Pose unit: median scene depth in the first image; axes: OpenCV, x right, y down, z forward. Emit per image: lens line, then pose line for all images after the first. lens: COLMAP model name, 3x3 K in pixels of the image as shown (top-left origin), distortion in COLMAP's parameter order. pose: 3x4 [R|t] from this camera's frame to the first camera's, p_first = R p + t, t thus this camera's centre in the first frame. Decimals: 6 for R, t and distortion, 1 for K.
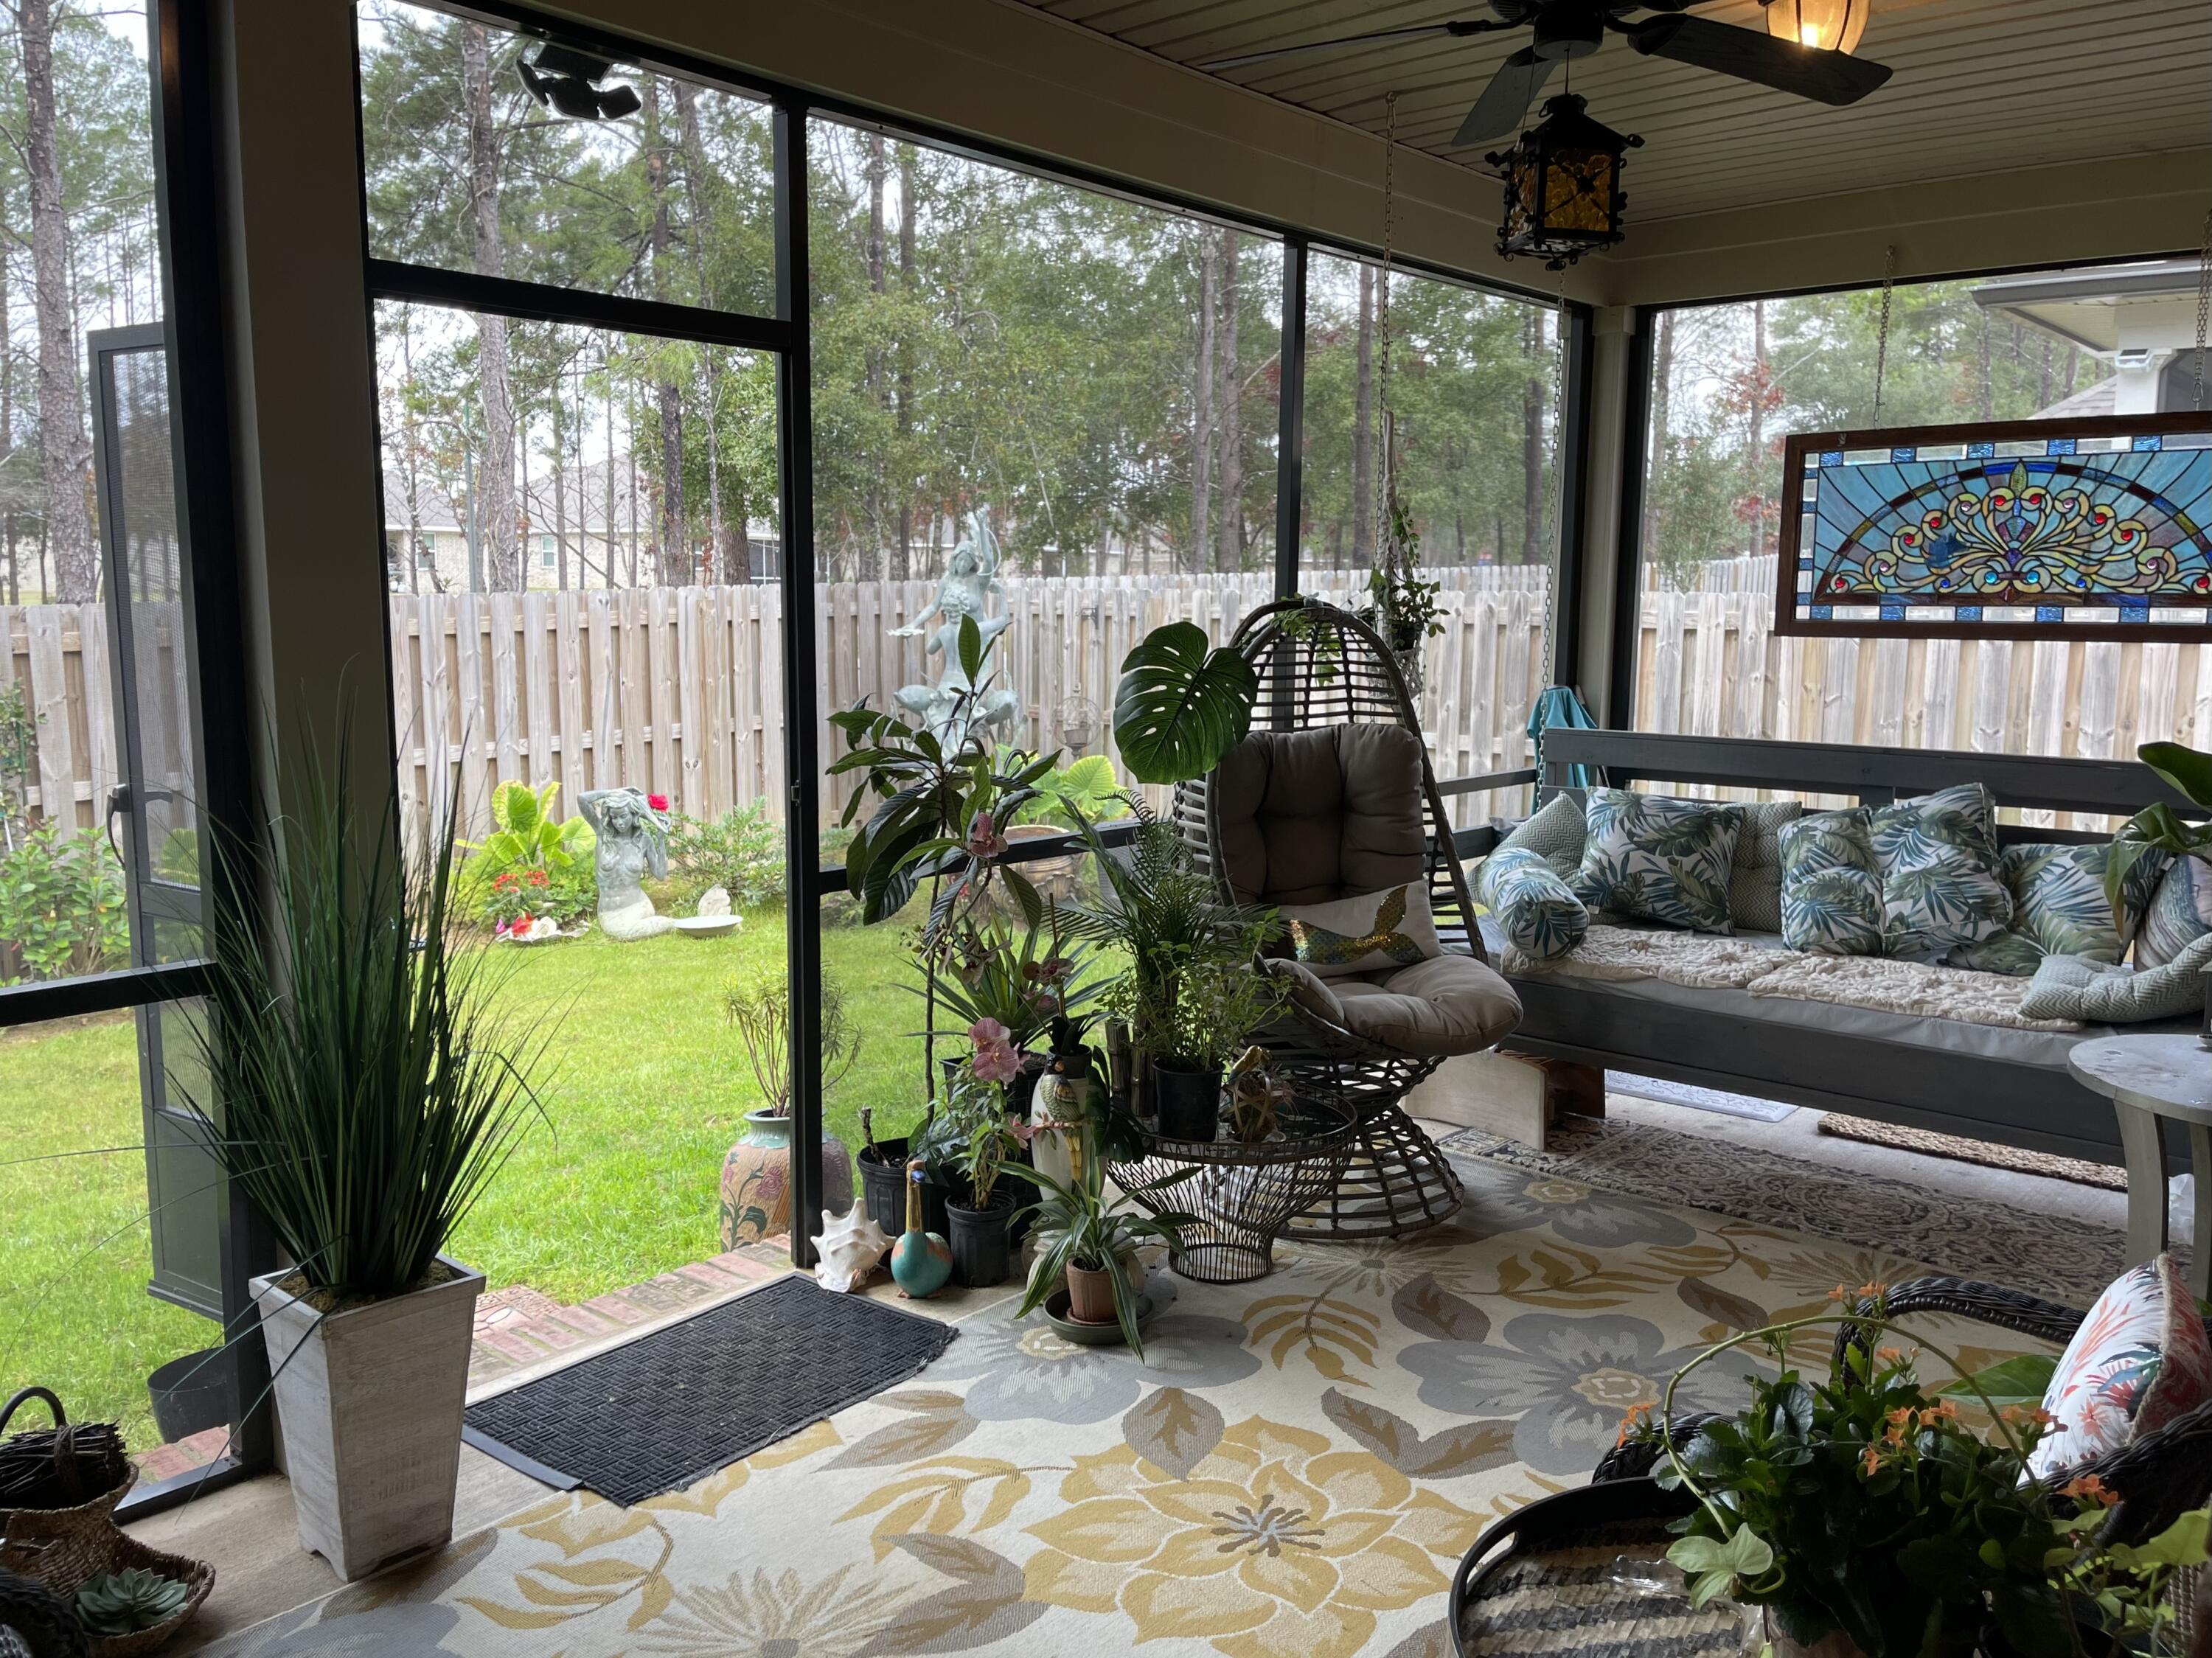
lens RADIAL K [[1730.7, 0, 1106.0], [0, 1730.7, 829.0], [0, 0, 1]] dist [-0.002233, -0.008193]
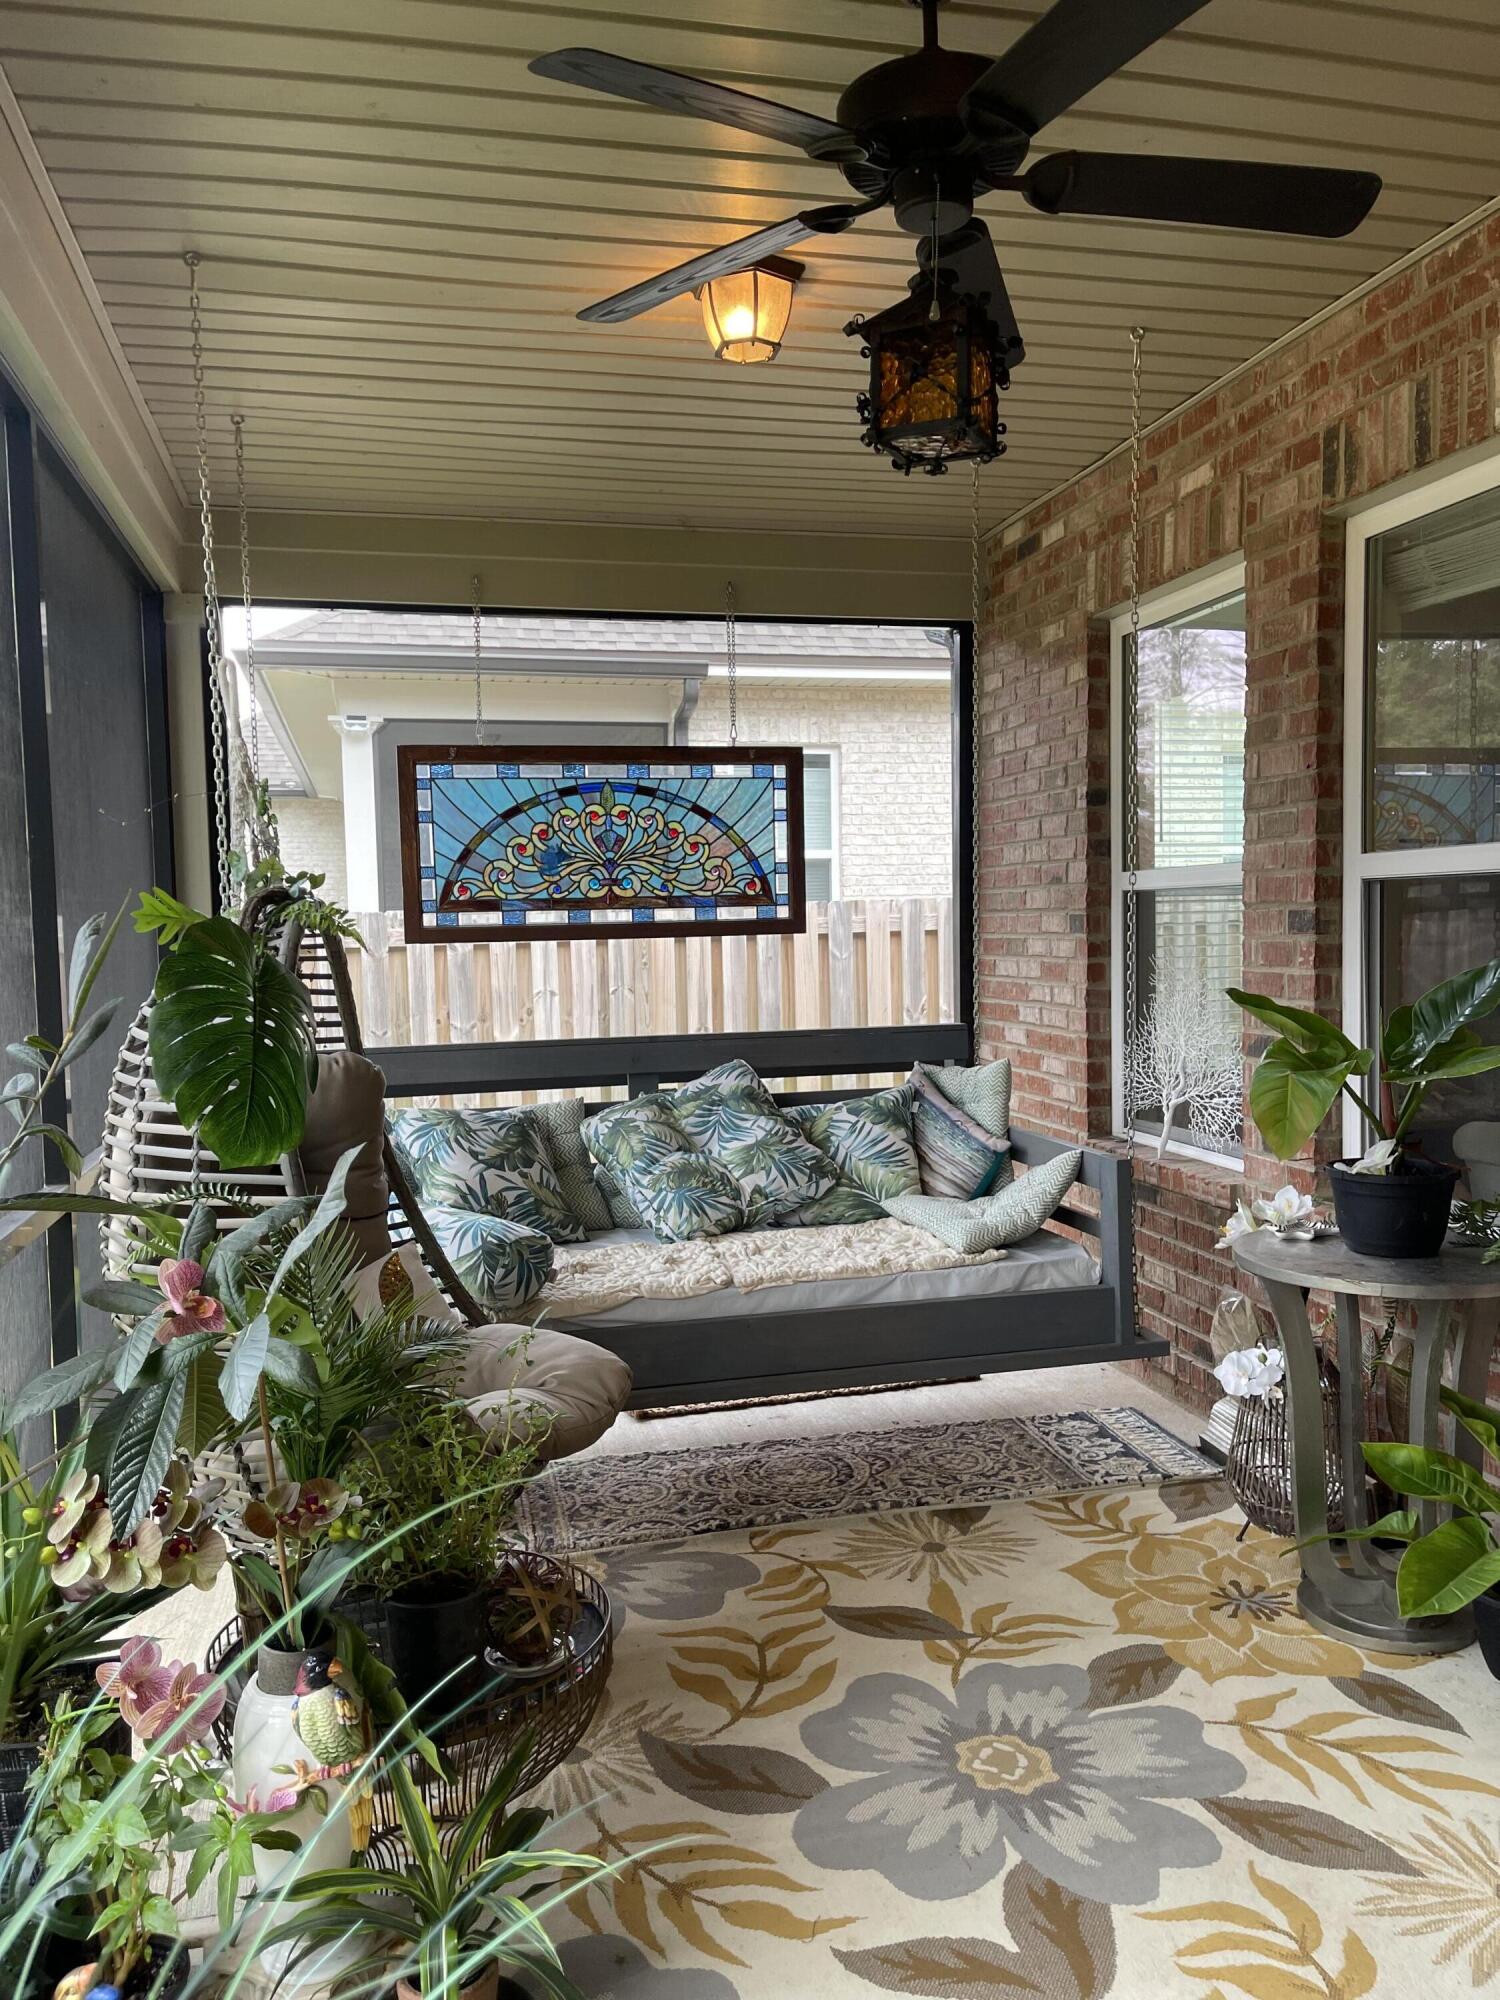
lens RADIAL K [[1483.4, 0, 752.3], [0, 1483.4, 1012.7], [0, 0, 1]] dist [0.079911, -0.128296]
pose [[0.569939, -0.065918, 0.819039, -0.233213], [0.135217, 0.990712, -0.014358, -0.036332], [-0.810485, 0.118931, 0.573559, 0.388790]]
